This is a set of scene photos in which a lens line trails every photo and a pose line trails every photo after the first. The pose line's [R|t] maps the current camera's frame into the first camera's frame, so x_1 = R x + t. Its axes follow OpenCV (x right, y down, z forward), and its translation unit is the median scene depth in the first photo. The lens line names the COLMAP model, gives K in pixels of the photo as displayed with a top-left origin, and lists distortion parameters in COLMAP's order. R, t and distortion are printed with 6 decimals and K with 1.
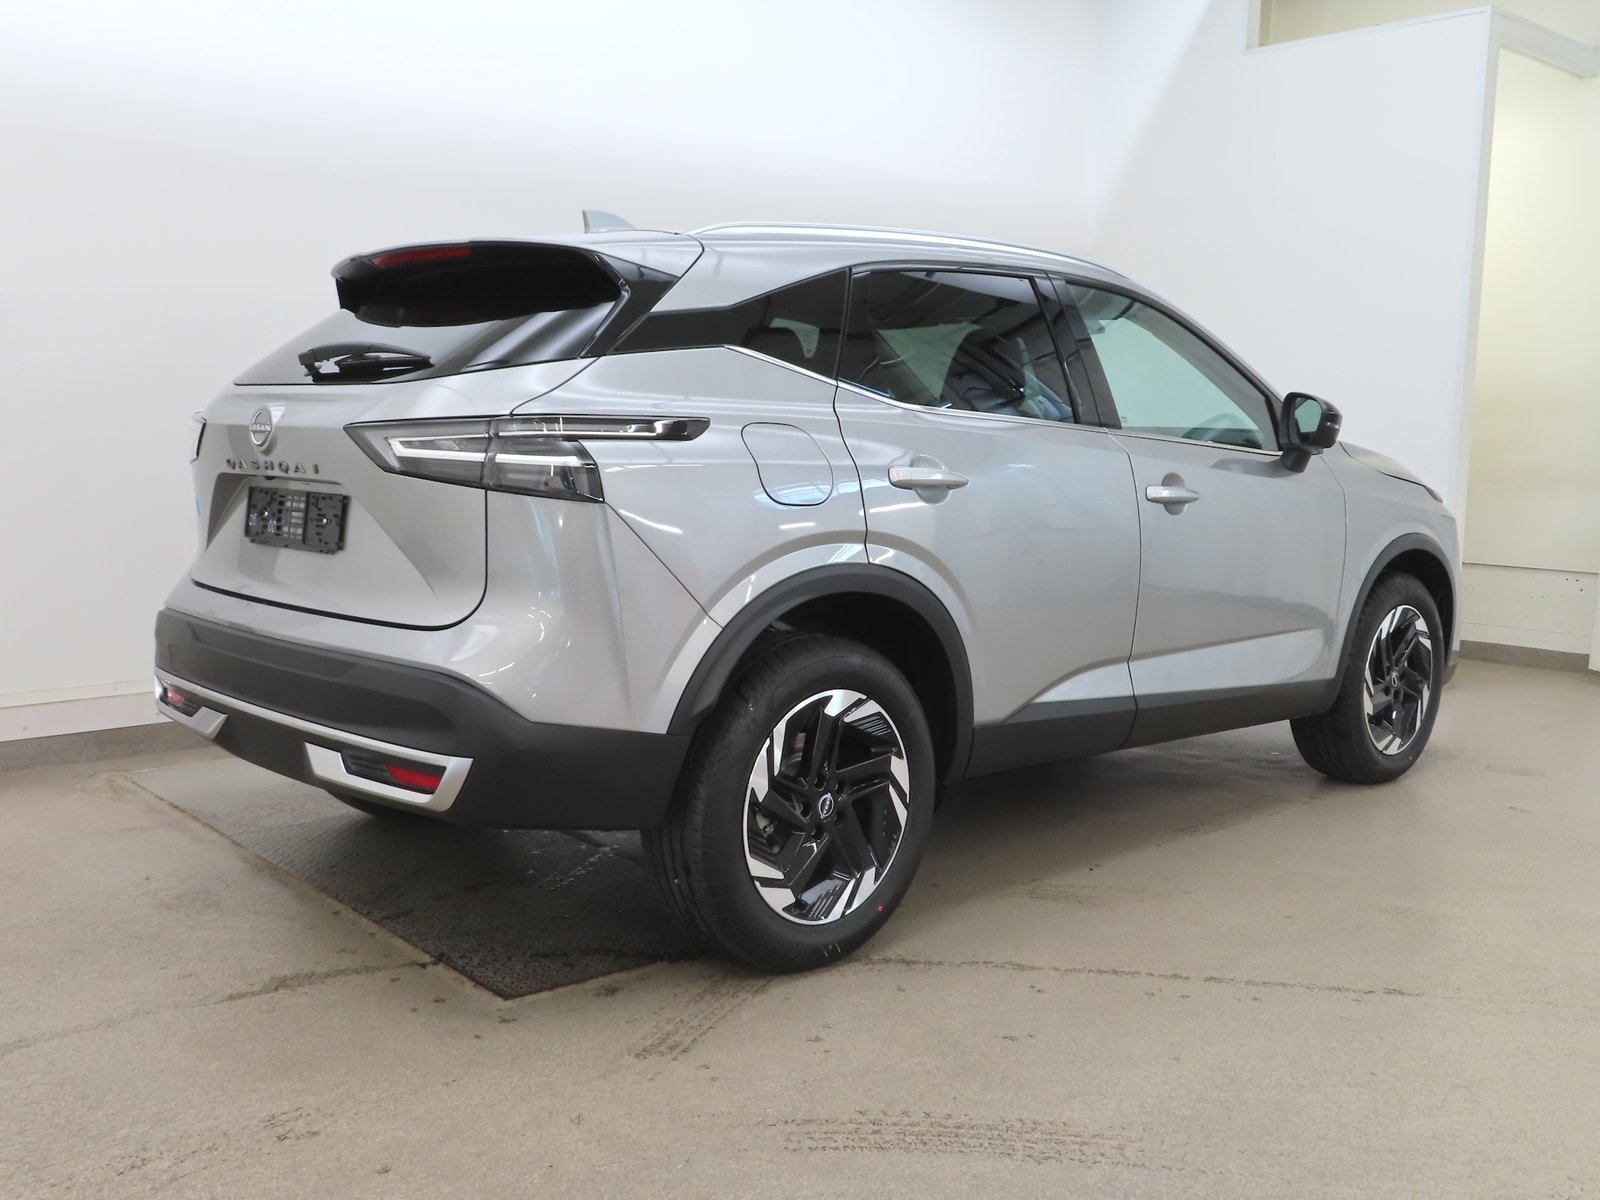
lens RADIAL K [[1565.8, 0, 800.0], [0, 1565.8, 600.0], [0, 0, 1]] dist [0.004622, -0.000124]
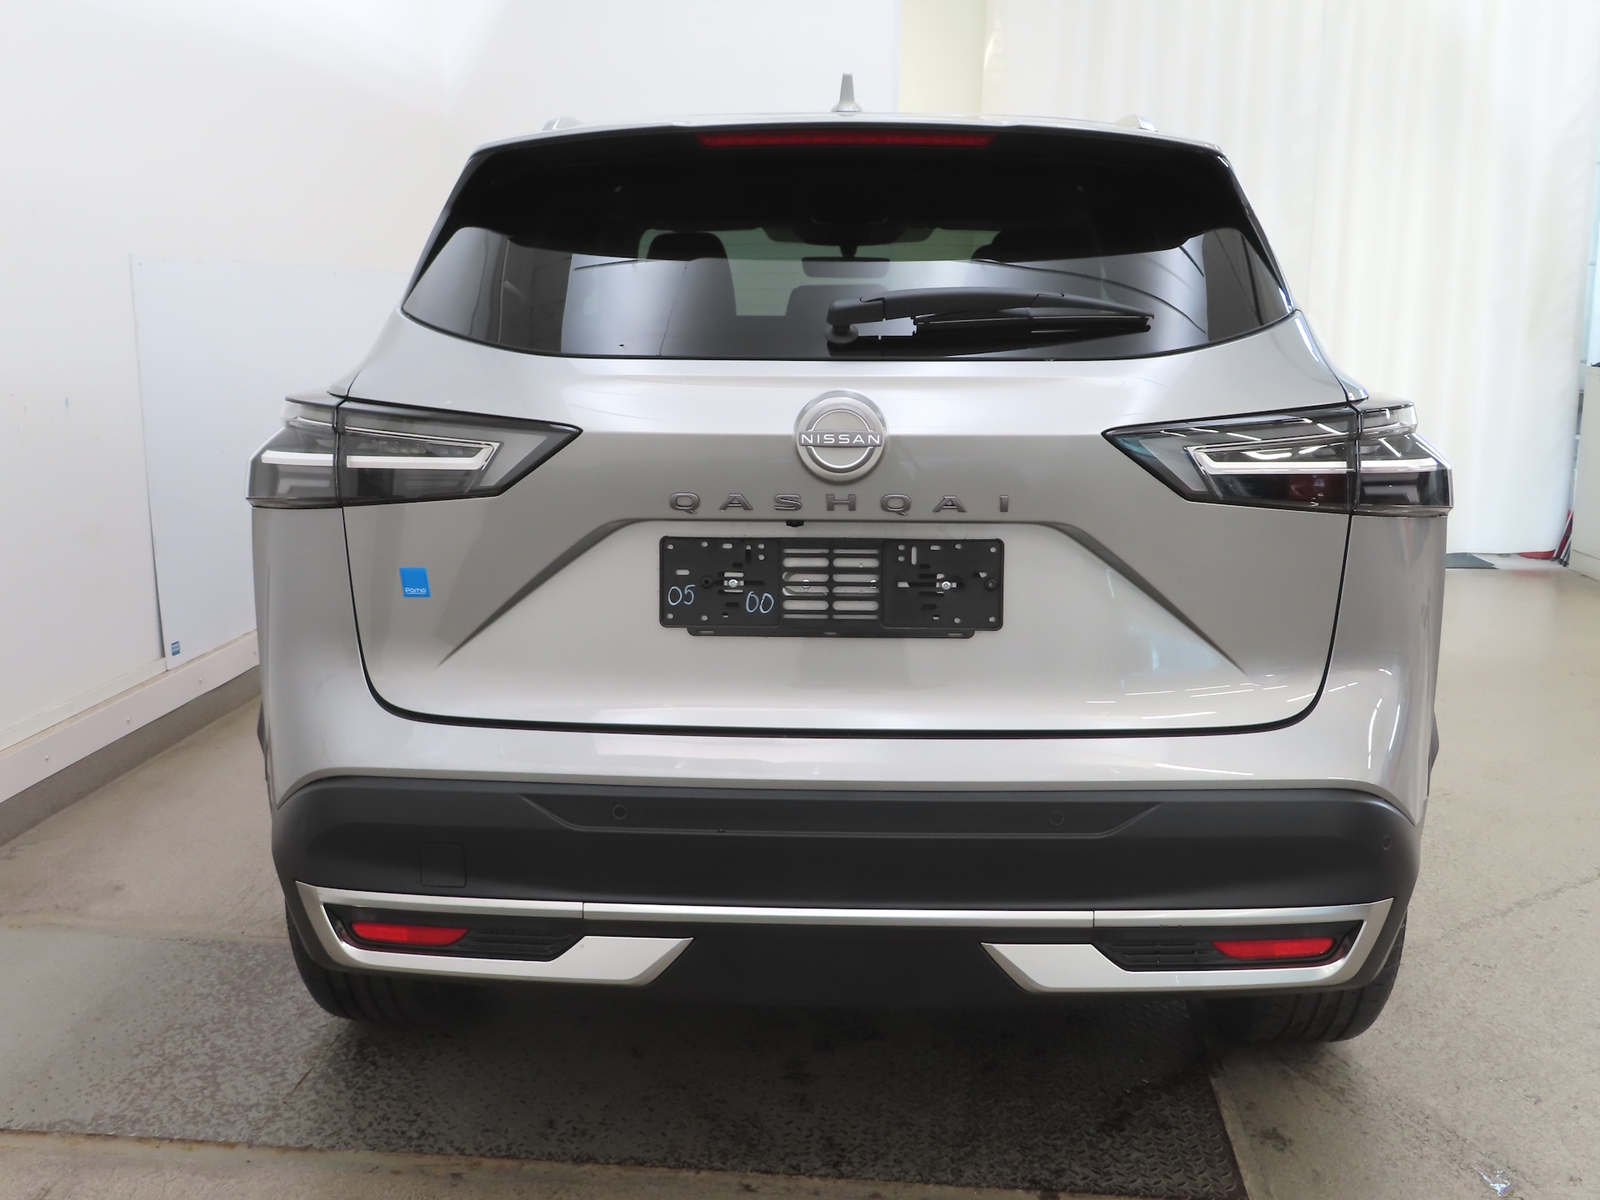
lens RADIAL K [[1565.8, 0, 800.0], [0, 1565.8, 600.0], [0, 0, 1]] dist [0.004622, -0.000124]
pose [[0.719706, -0.149220, 0.678054, -0.765724], [0.090577, 0.988464, 0.121390, -0.125338], [-0.688345, -0.025949, 0.724919, 0.603139]]
